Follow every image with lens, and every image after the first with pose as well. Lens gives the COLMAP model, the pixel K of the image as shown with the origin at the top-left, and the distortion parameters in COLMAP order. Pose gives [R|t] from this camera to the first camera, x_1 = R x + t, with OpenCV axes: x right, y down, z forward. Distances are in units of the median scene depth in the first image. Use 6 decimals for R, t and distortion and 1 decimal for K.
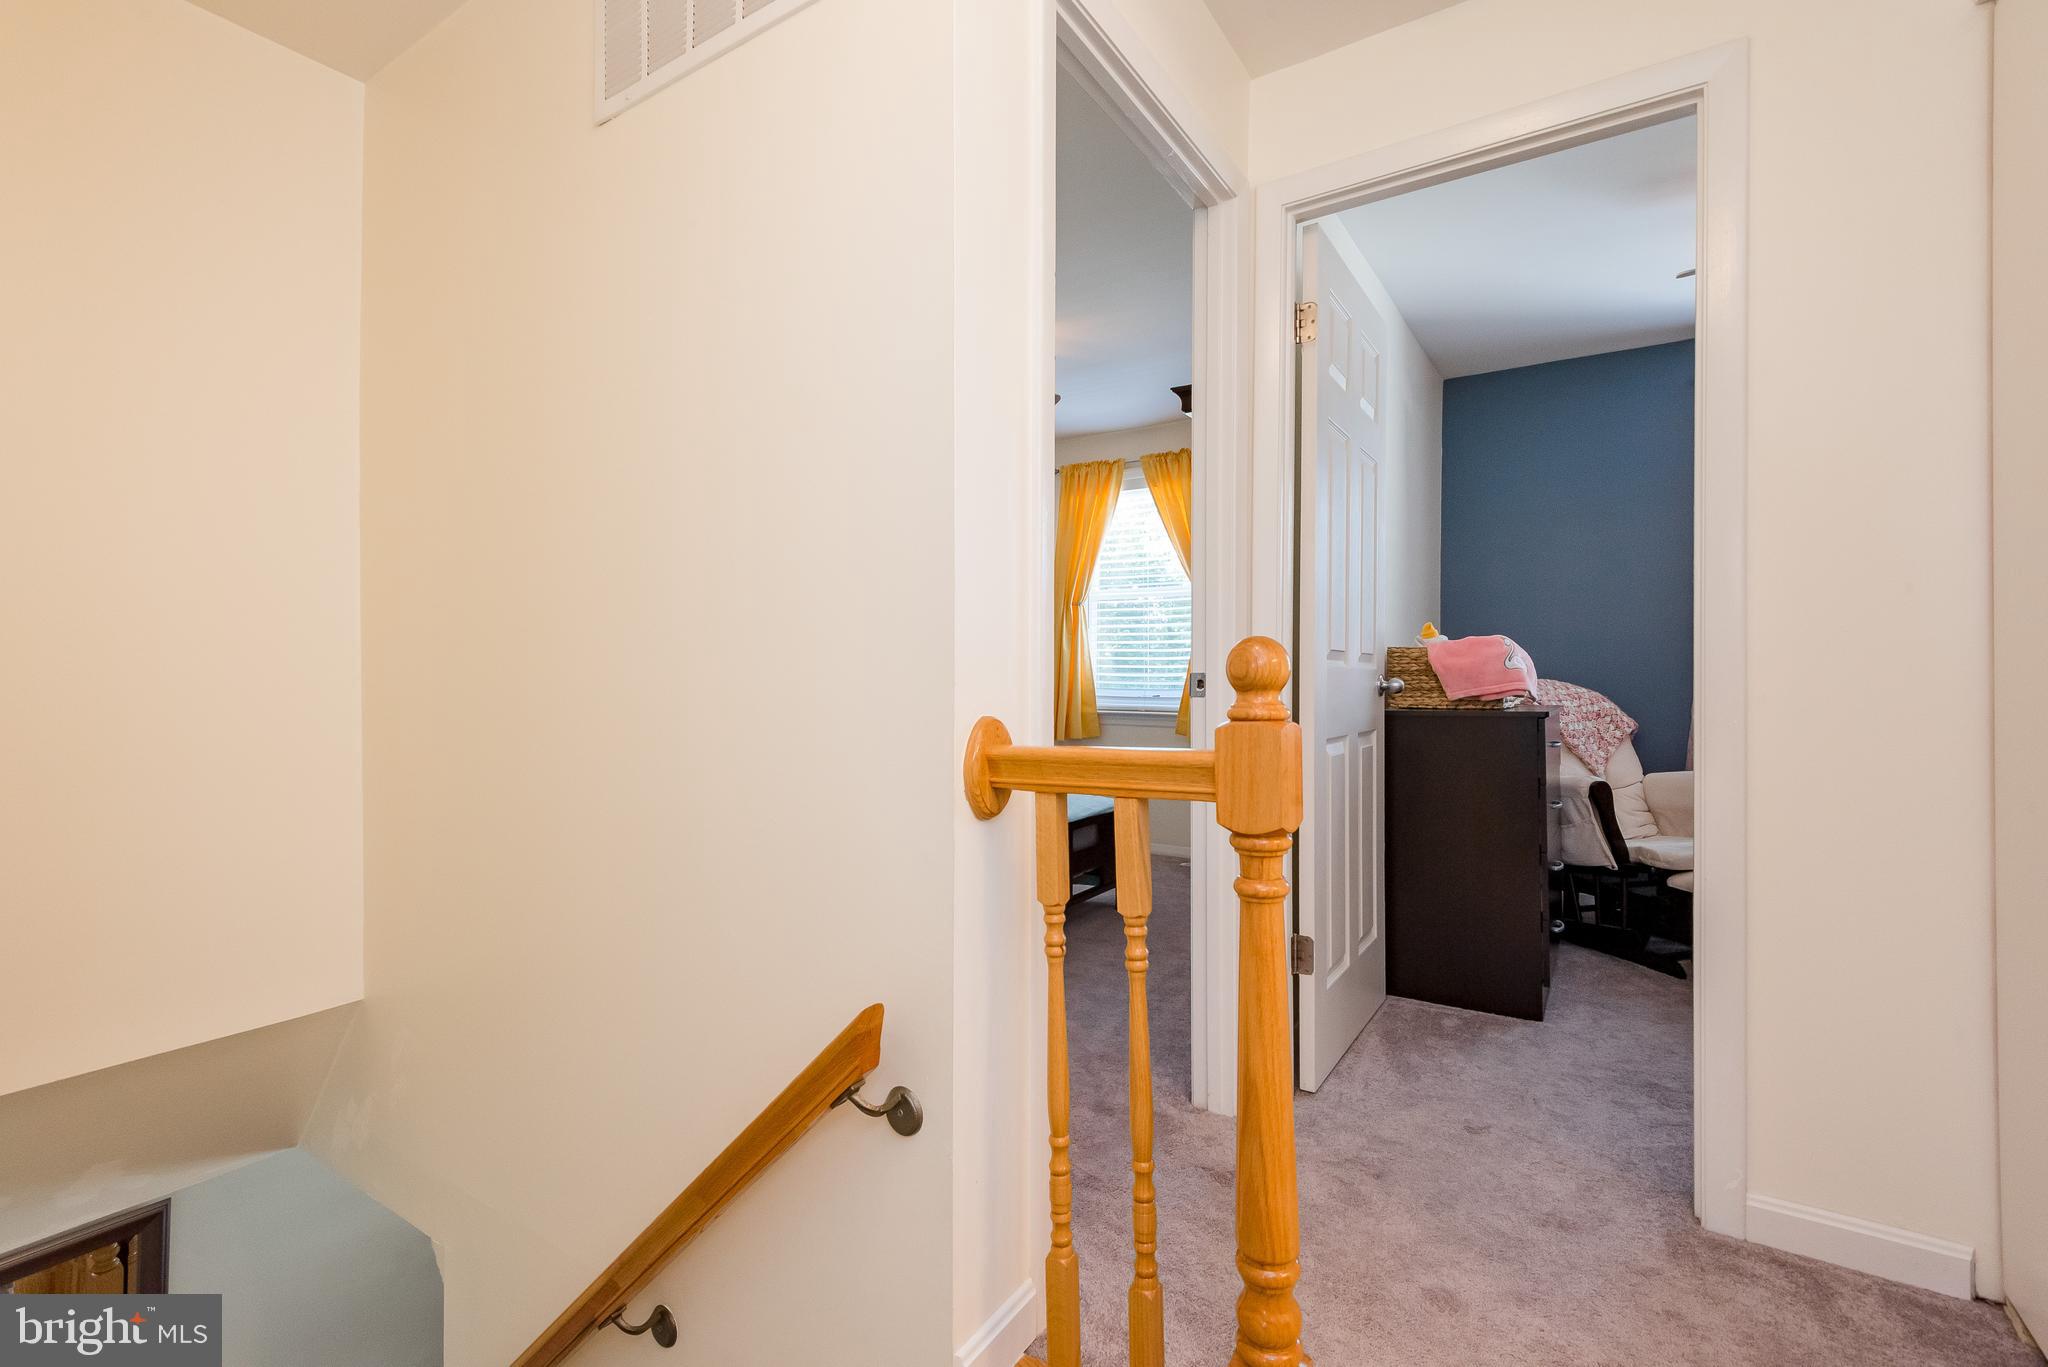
lens RADIAL K [[929.4, 0, 1036.5], [0, 929.4, 686.0], [0, 0, 1]] dist [0.024682, -0.012125]
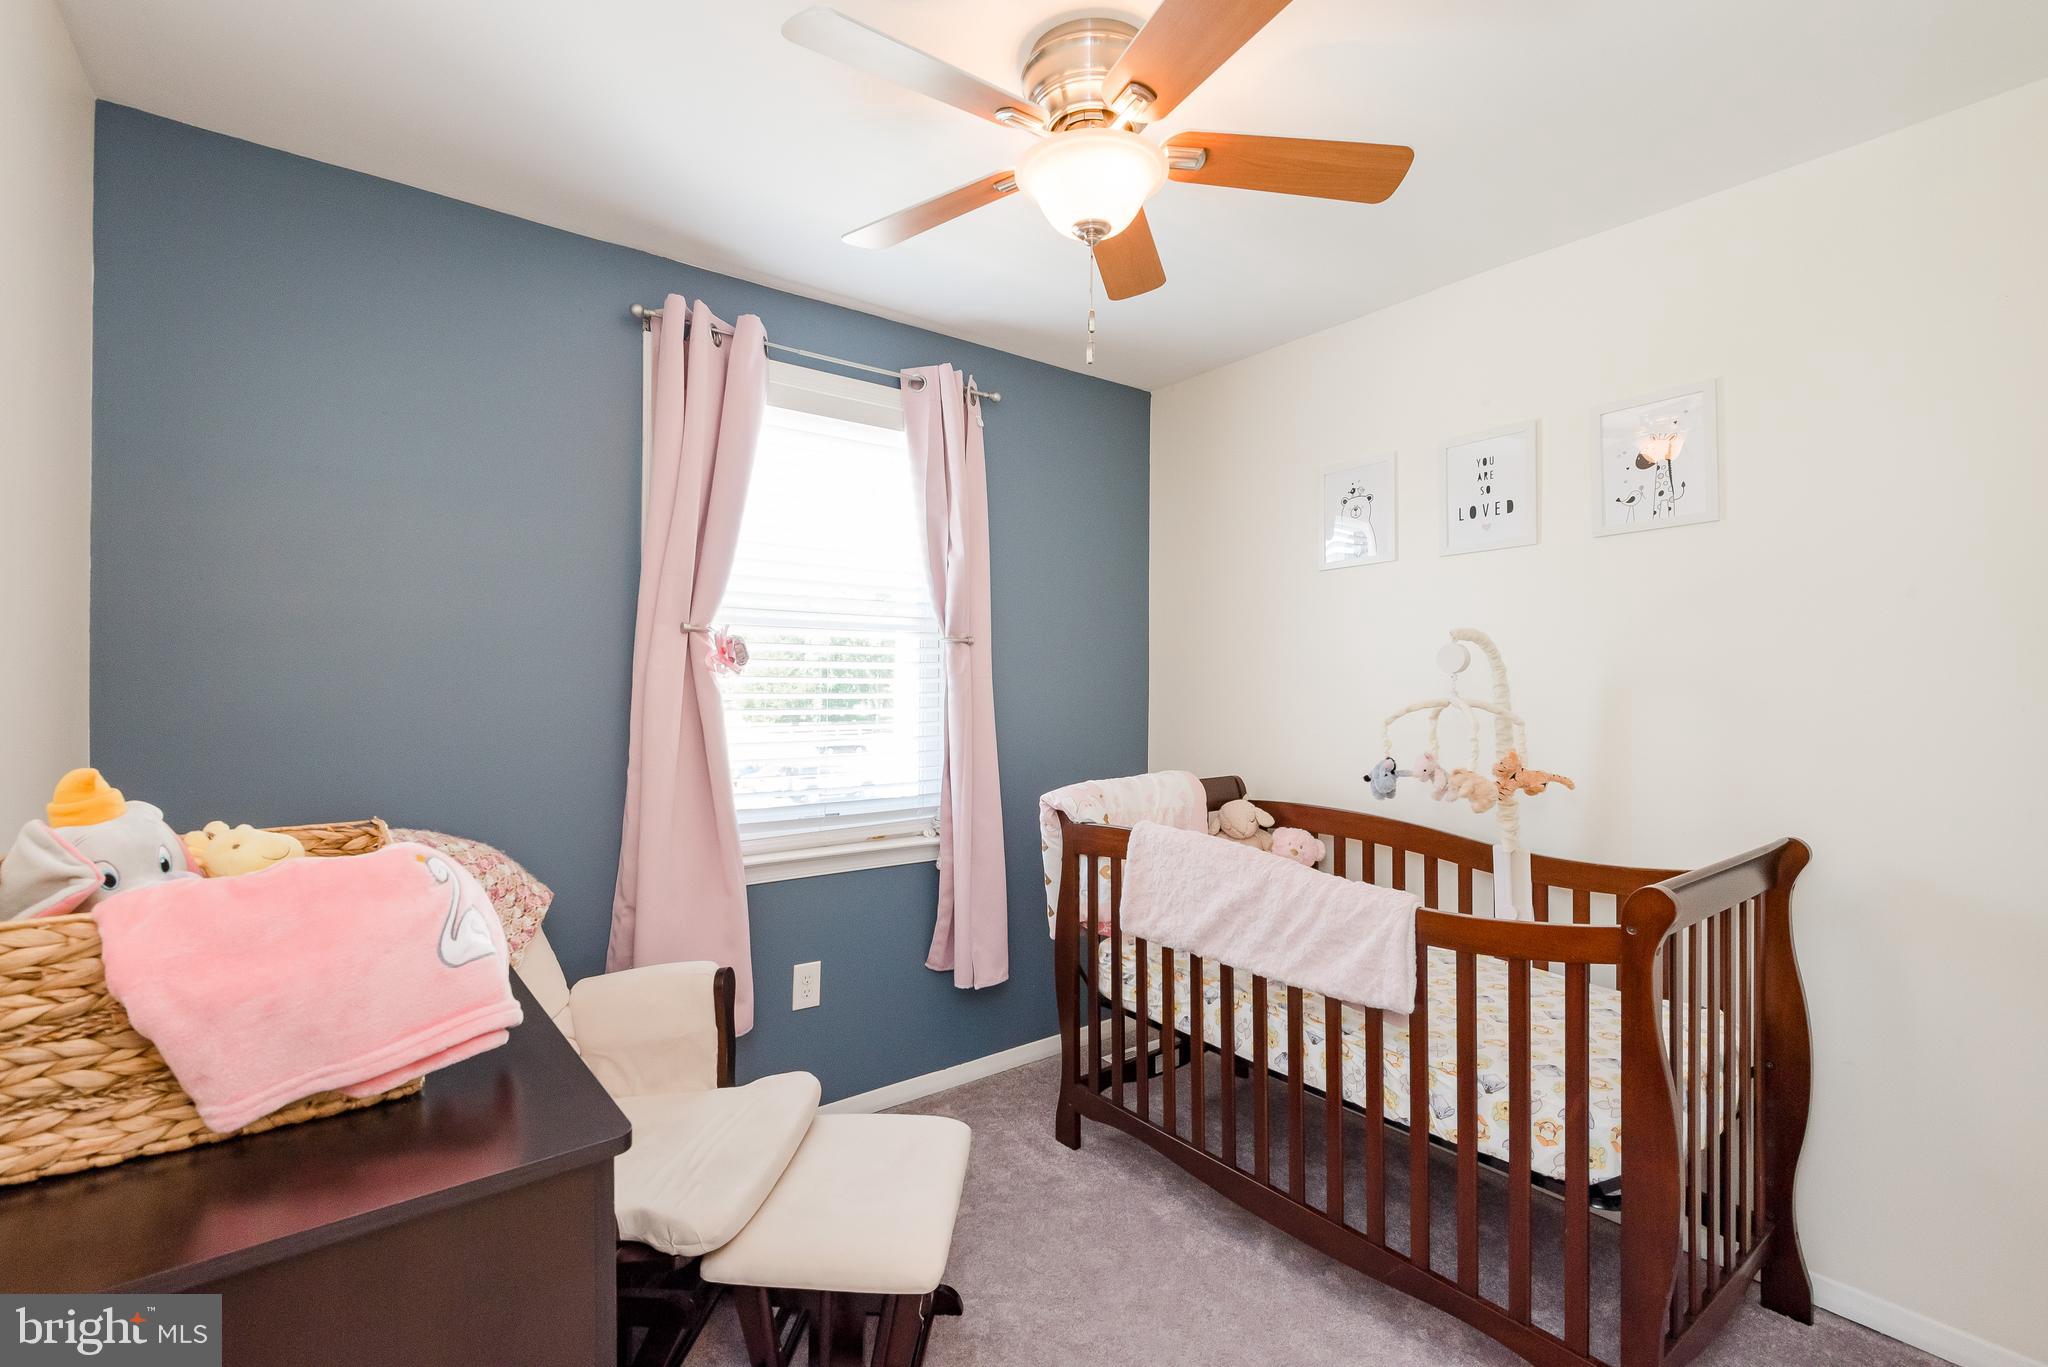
lens RADIAL K [[929.4, 0, 1024.0], [0, 929.4, 680.6], [0, 0, 1]] dist [0.024682, -0.012125]
pose [[0.341534, 0.005328, 0.939854, 0.250444], [0.002450, 0.999975, -0.006560, -0.094660], [-0.939866, 0.004543, 0.341513, 0.637625]]
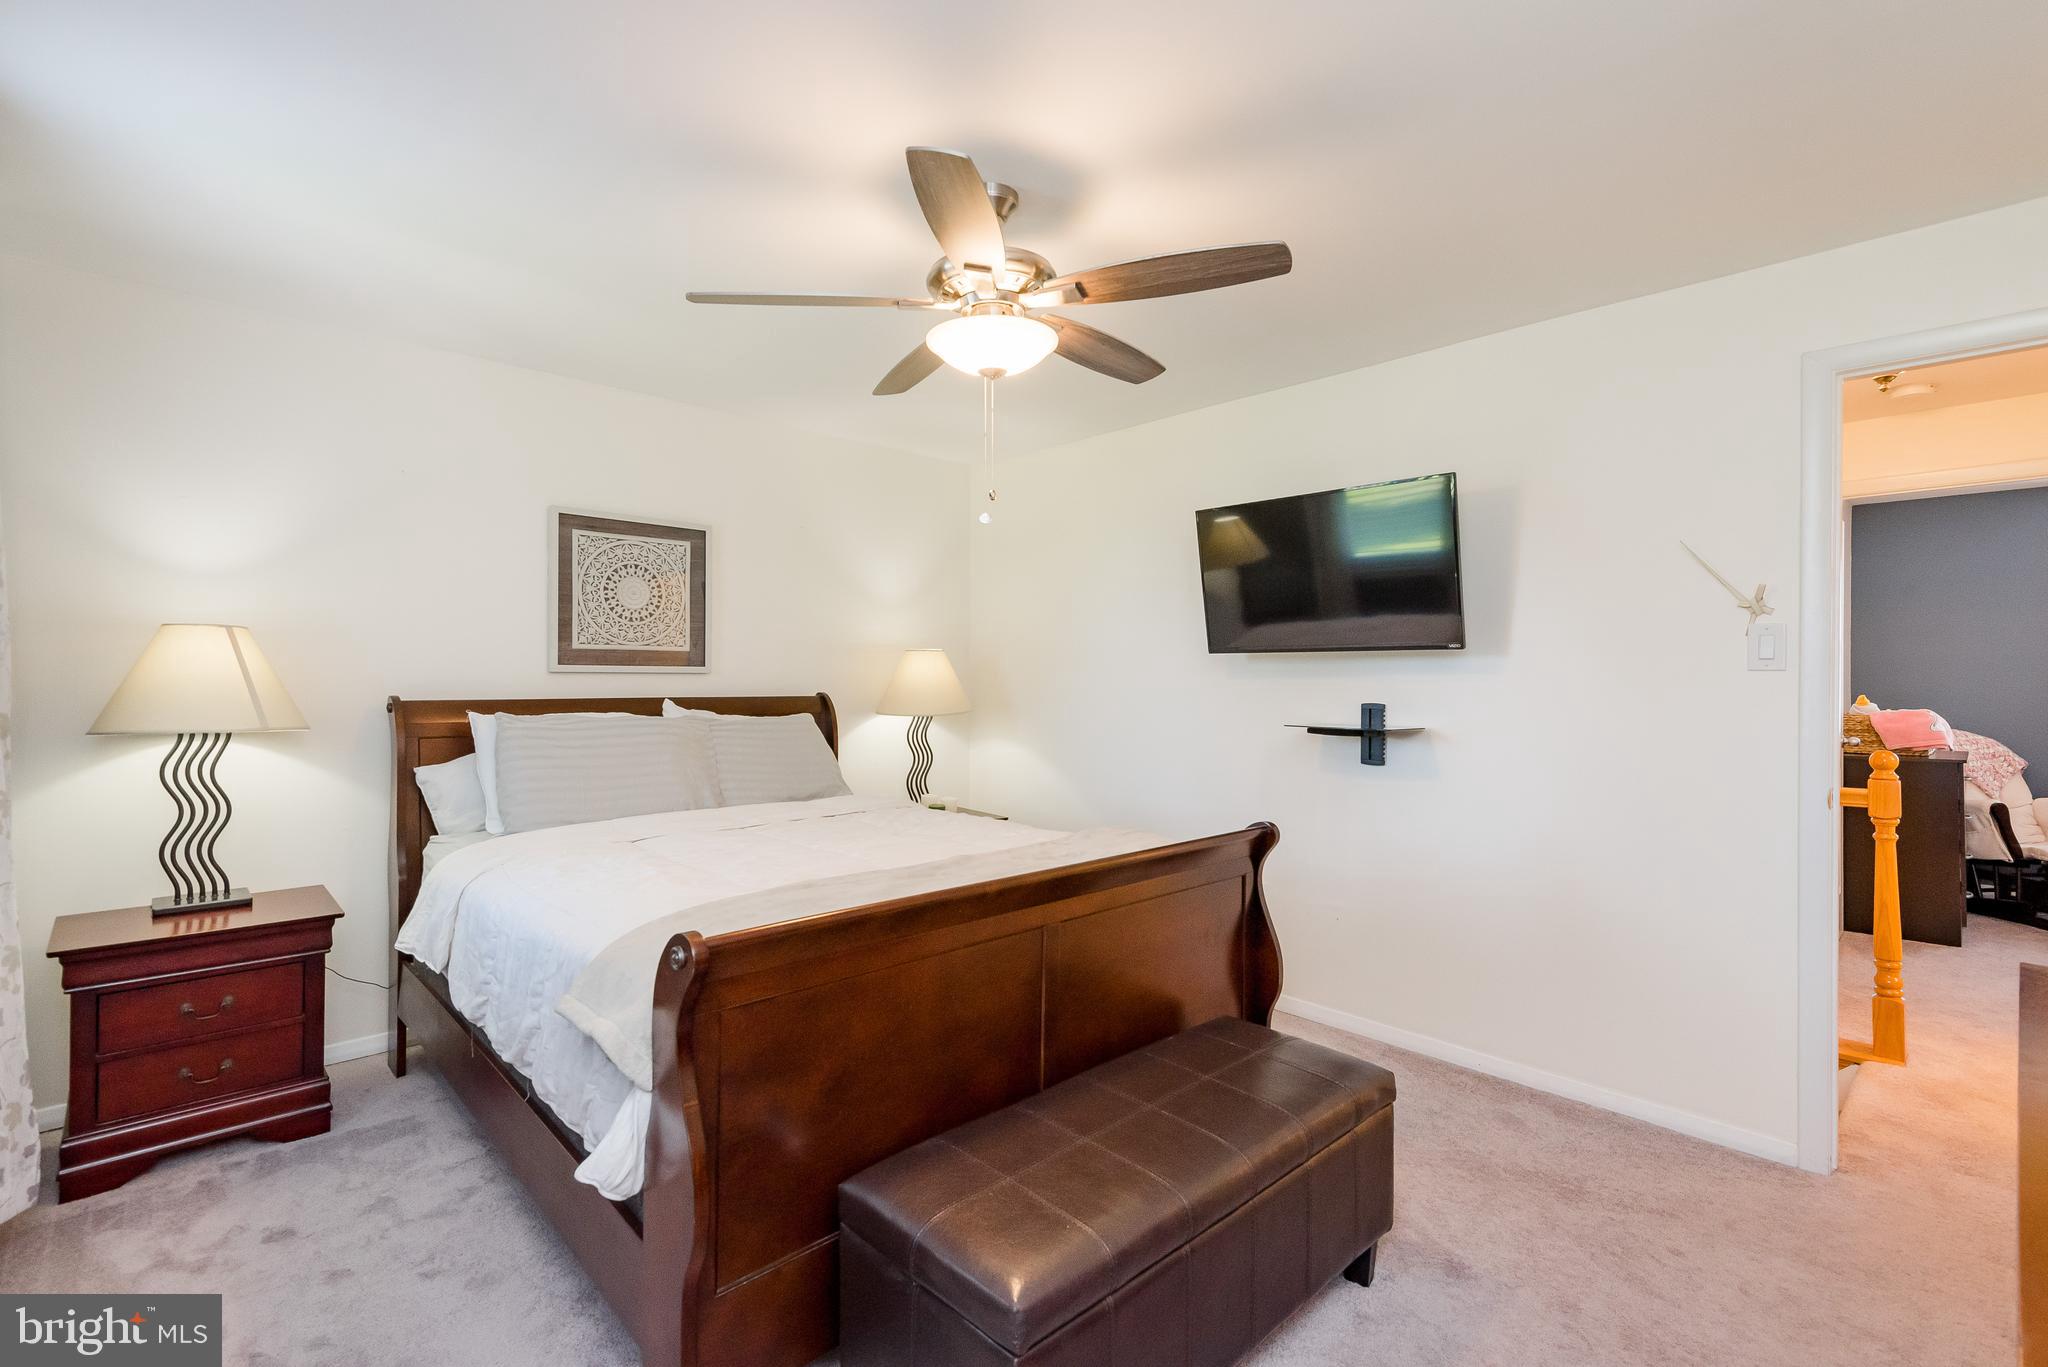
lens RADIAL K [[929.4, 0, 1021.7], [0, 929.4, 675.7], [0, 0, 1]] dist [0.024682, -0.012125]
pose [[0.971499, 0.000992, -0.237042, -0.562296], [-0.003054, 0.999961, -0.008332, -0.084797], [0.237025, 0.008819, 0.971464, -0.837521]]
